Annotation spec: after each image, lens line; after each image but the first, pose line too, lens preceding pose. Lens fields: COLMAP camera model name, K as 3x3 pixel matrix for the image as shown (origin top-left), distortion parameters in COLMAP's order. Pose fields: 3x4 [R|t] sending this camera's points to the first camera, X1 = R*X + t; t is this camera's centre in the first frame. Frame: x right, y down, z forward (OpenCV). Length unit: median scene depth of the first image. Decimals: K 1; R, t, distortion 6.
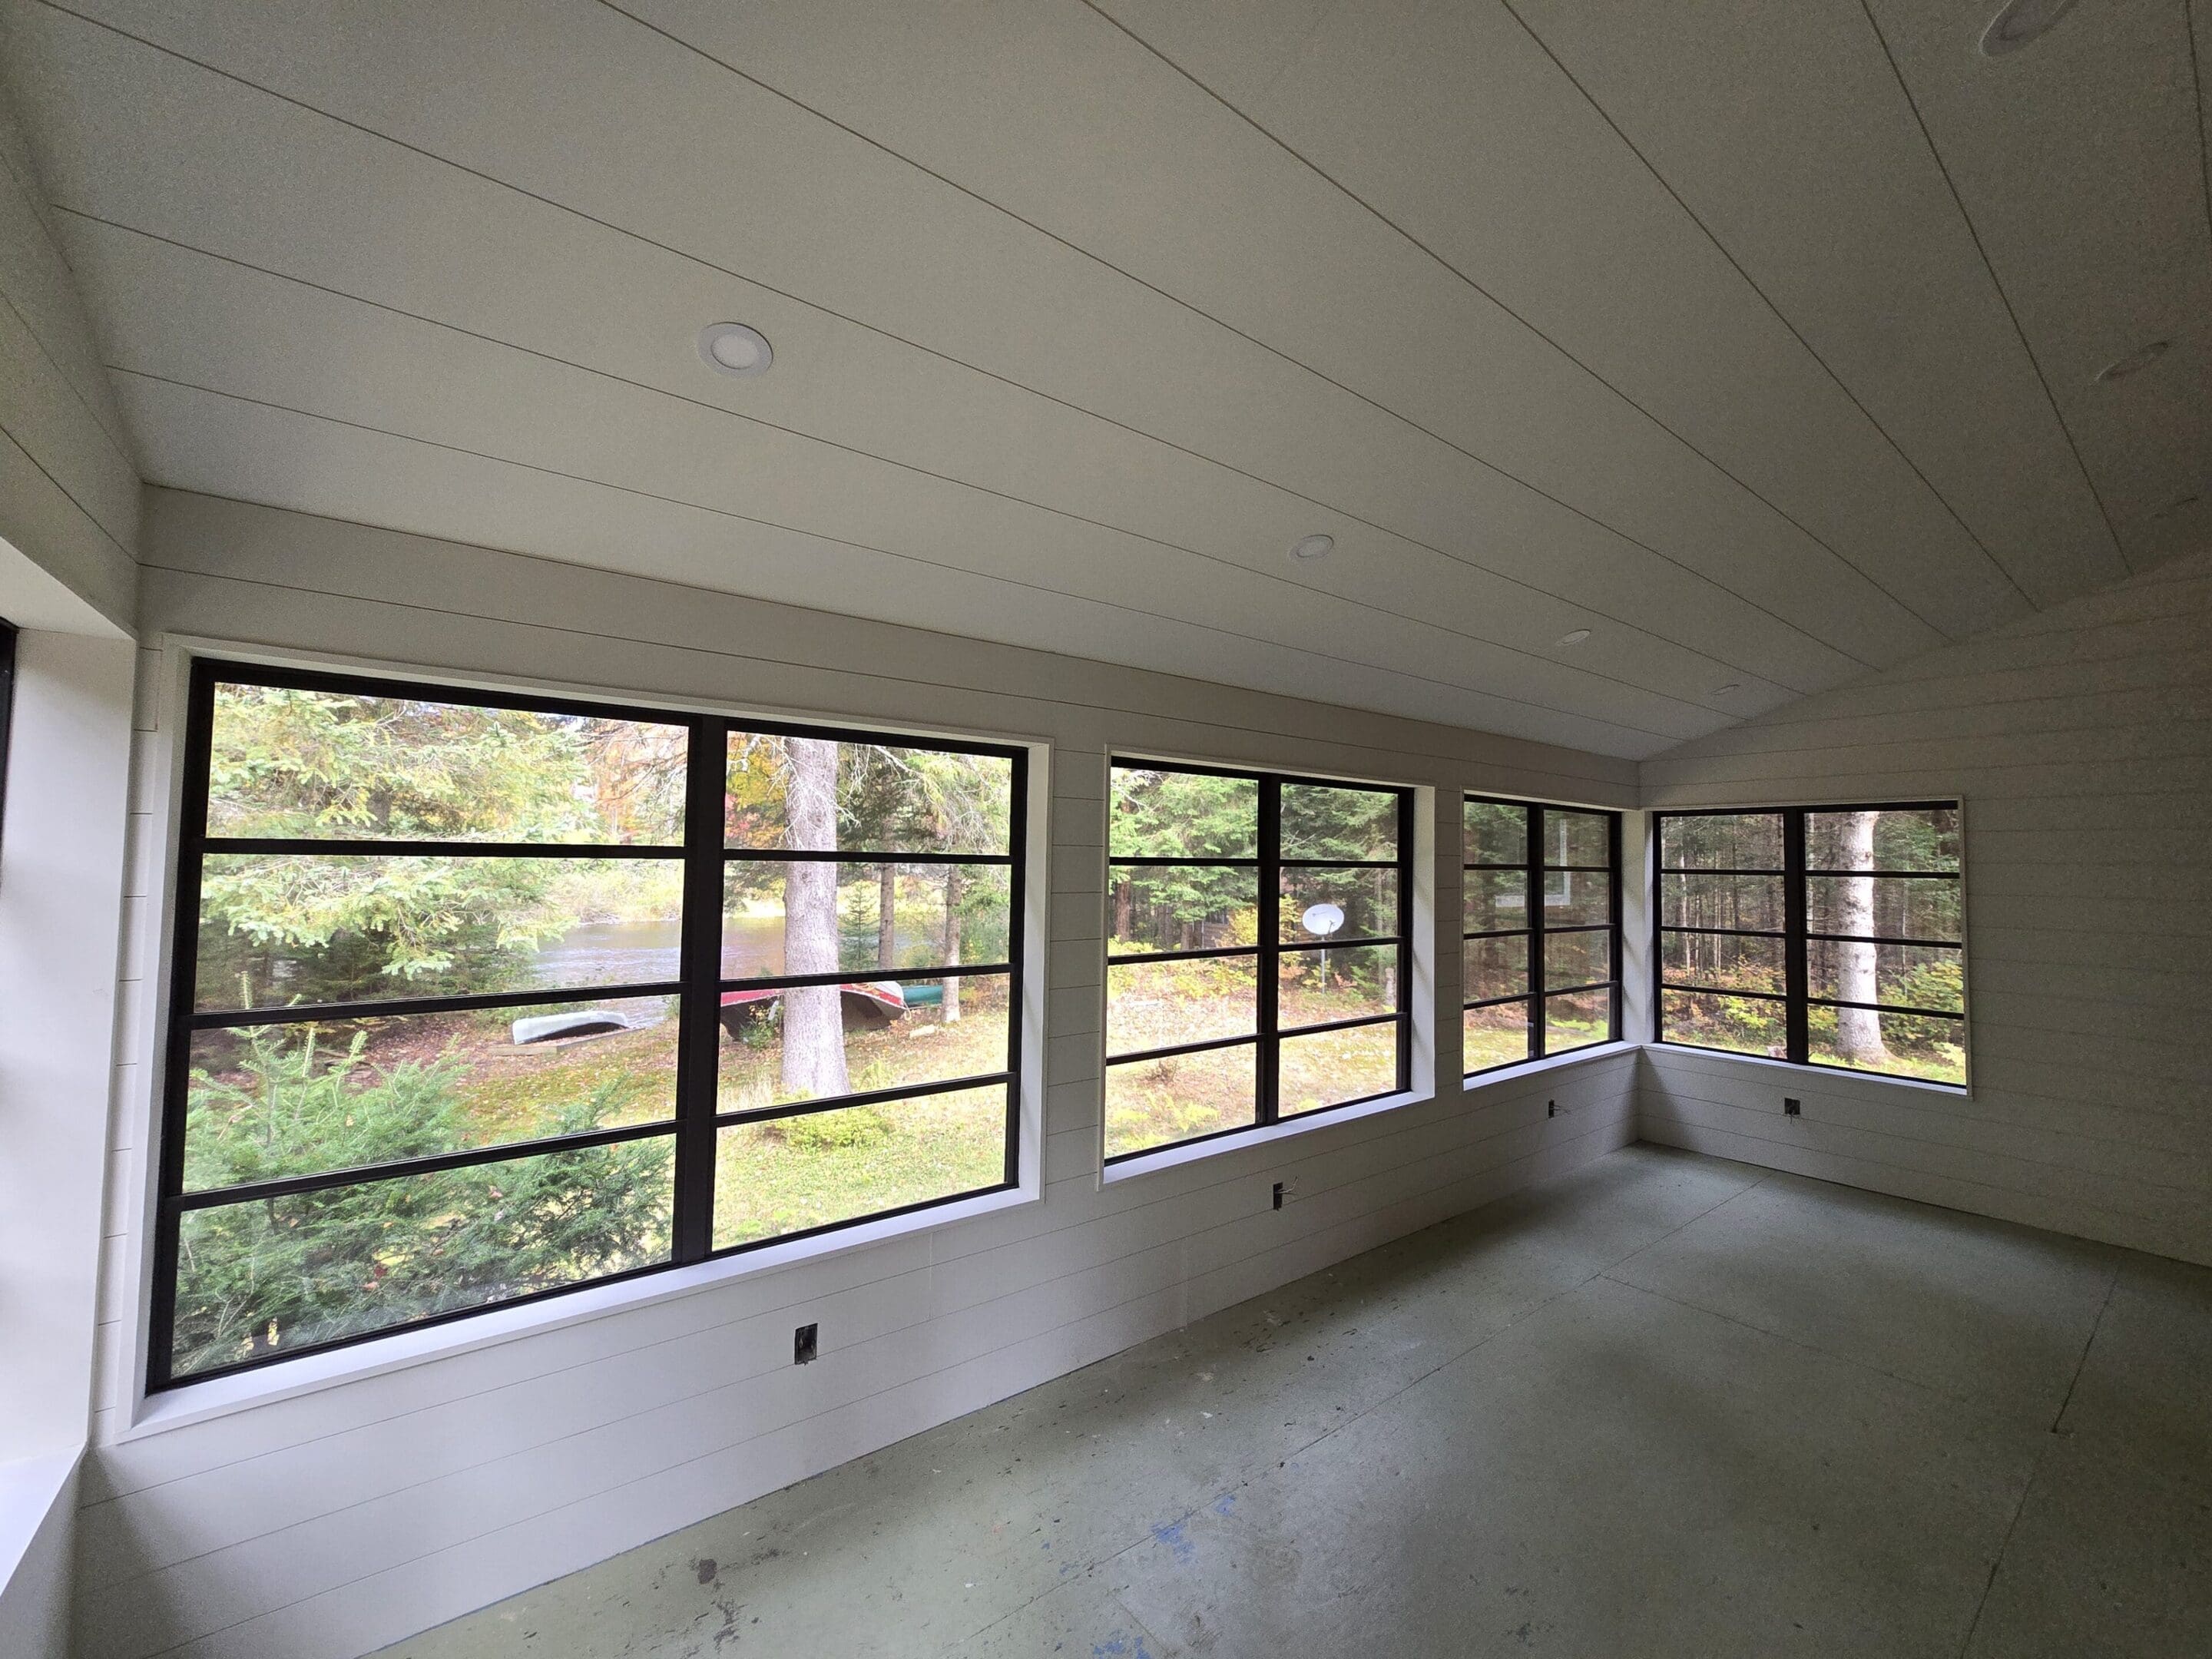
lens RADIAL K [[899.6, 0, 1106.0], [0, 899.6, 829.5], [0, 0, 1]] dist [0.000093, -0.000100]
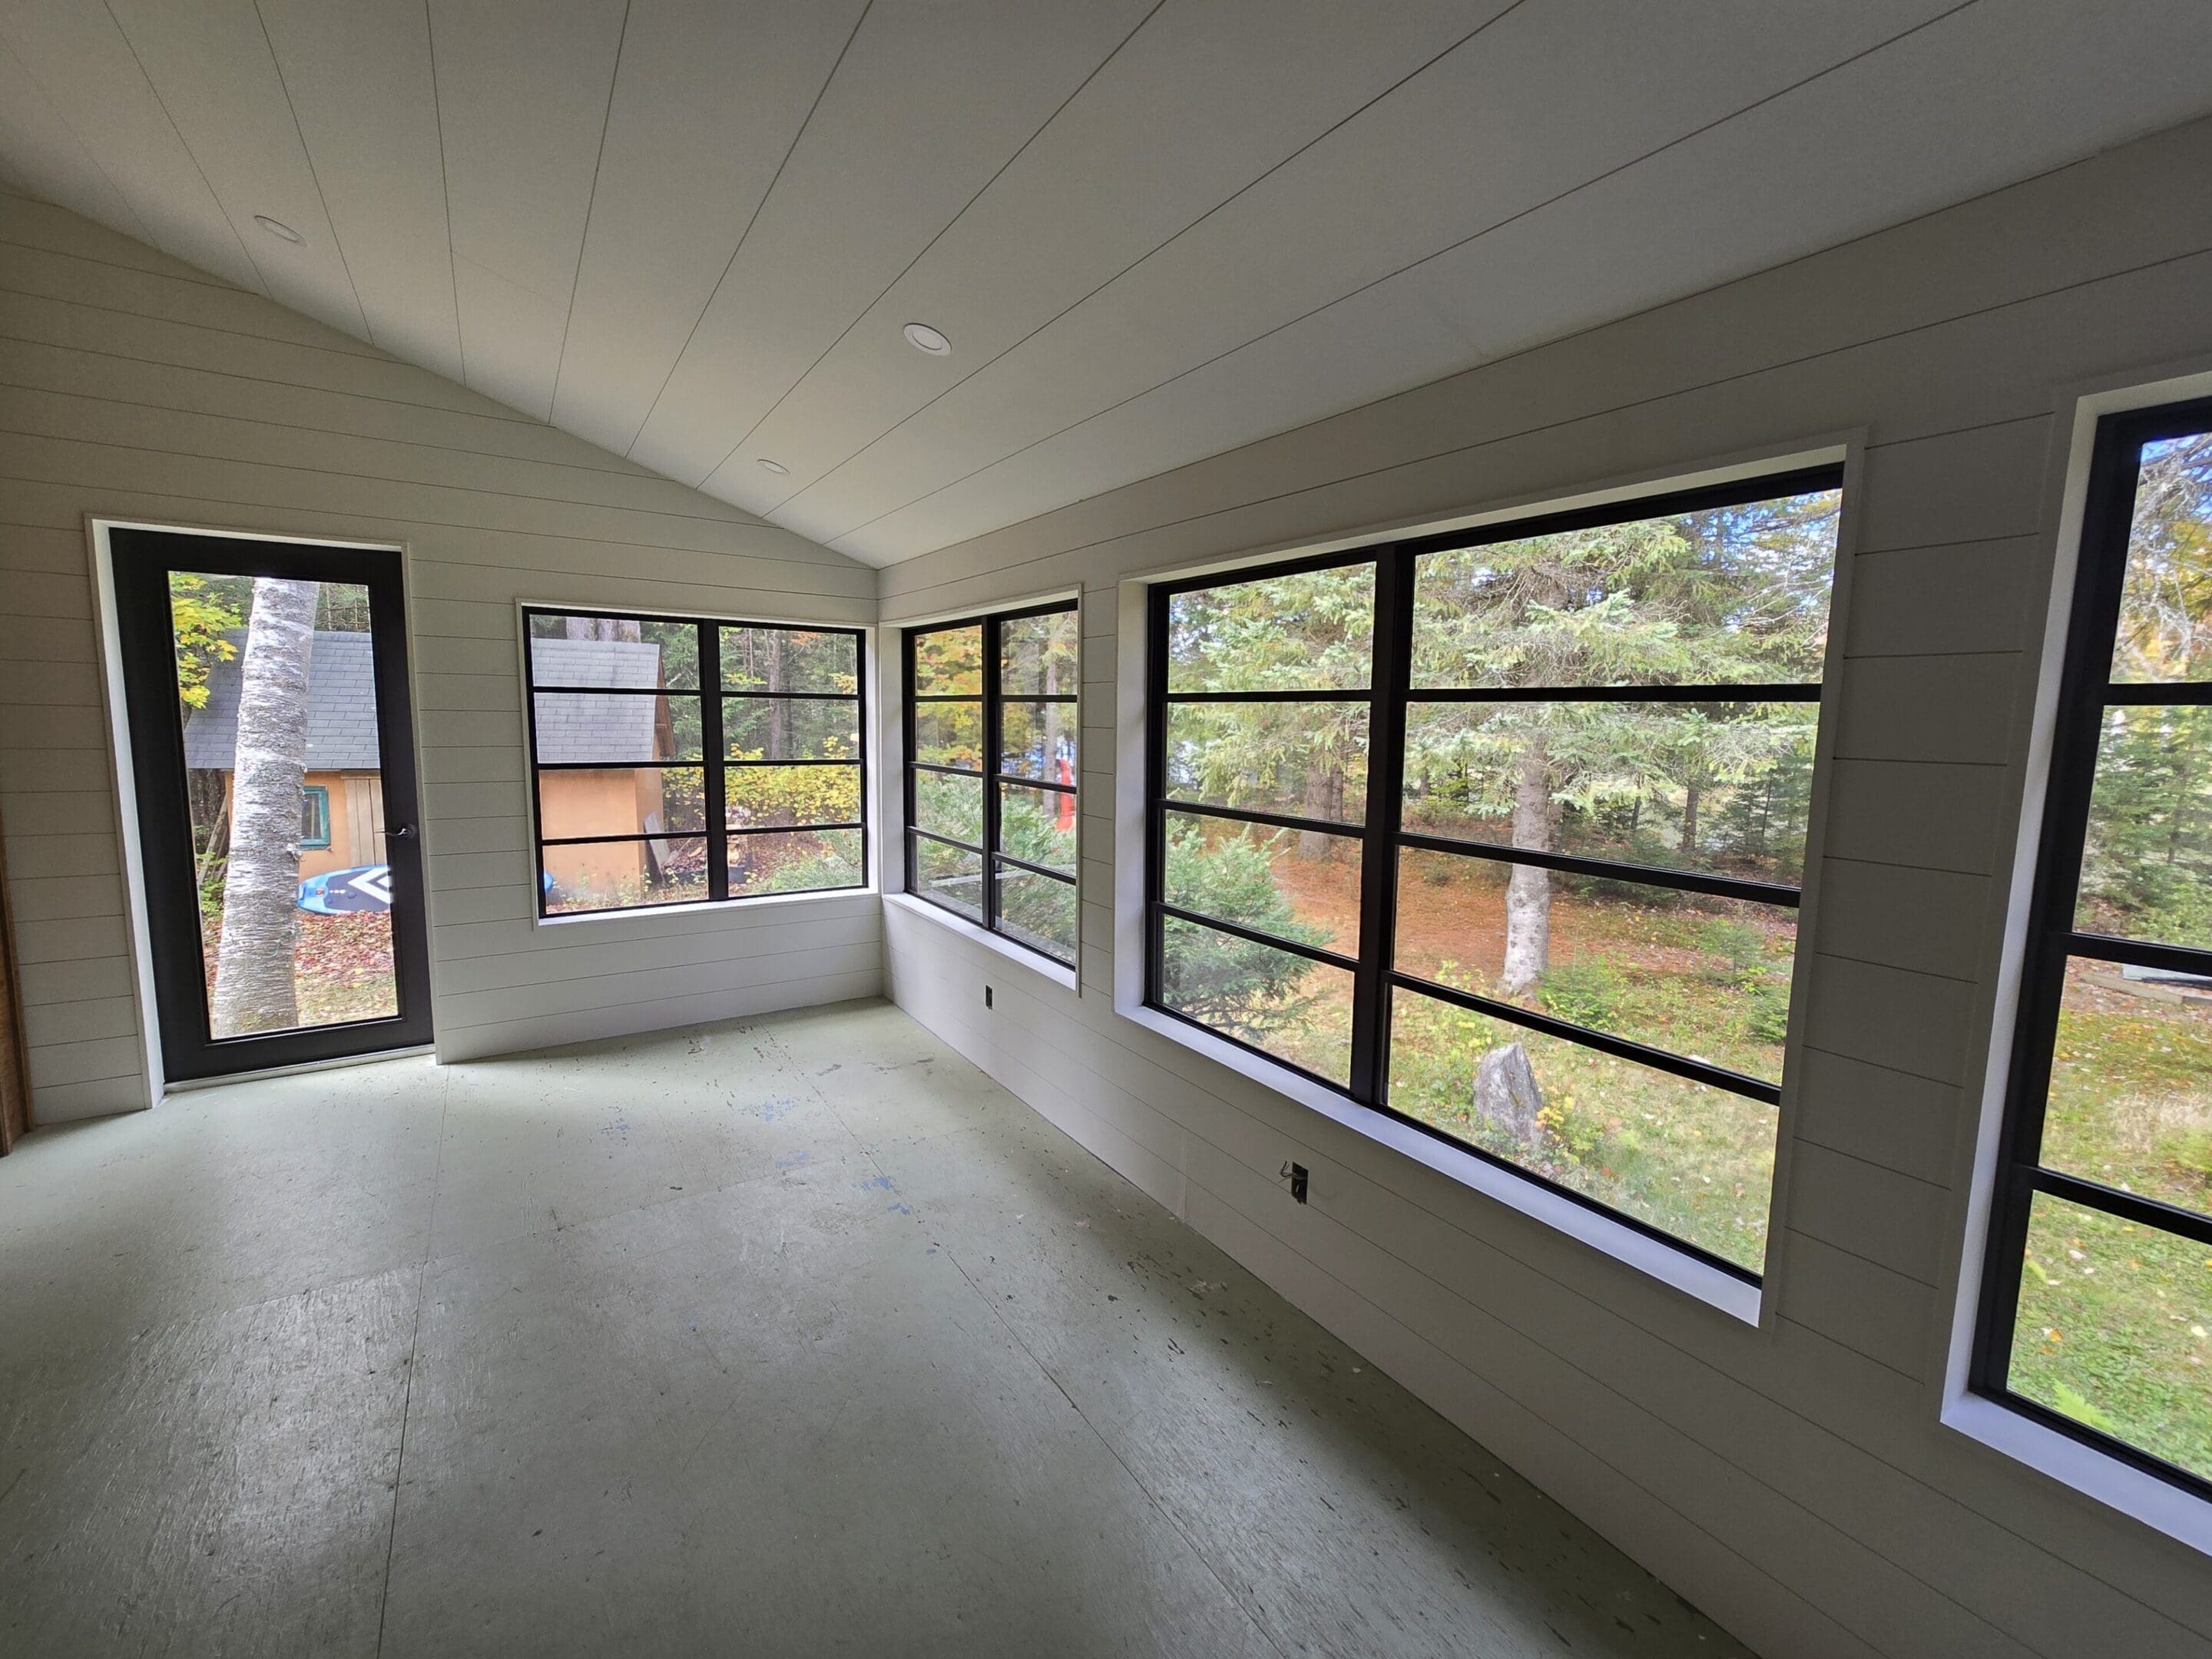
lens RADIAL K [[899.6, 0, 1106.0], [0, 899.6, 829.5], [0, 0, 1]] dist [0.000093, -0.000100]
pose [[-0.063721, 0.123630, -0.990280, 0.841525], [0.036464, 0.991923, 0.121488, 0.052723], [0.997301, -0.028368, -0.067714, 0.907387]]
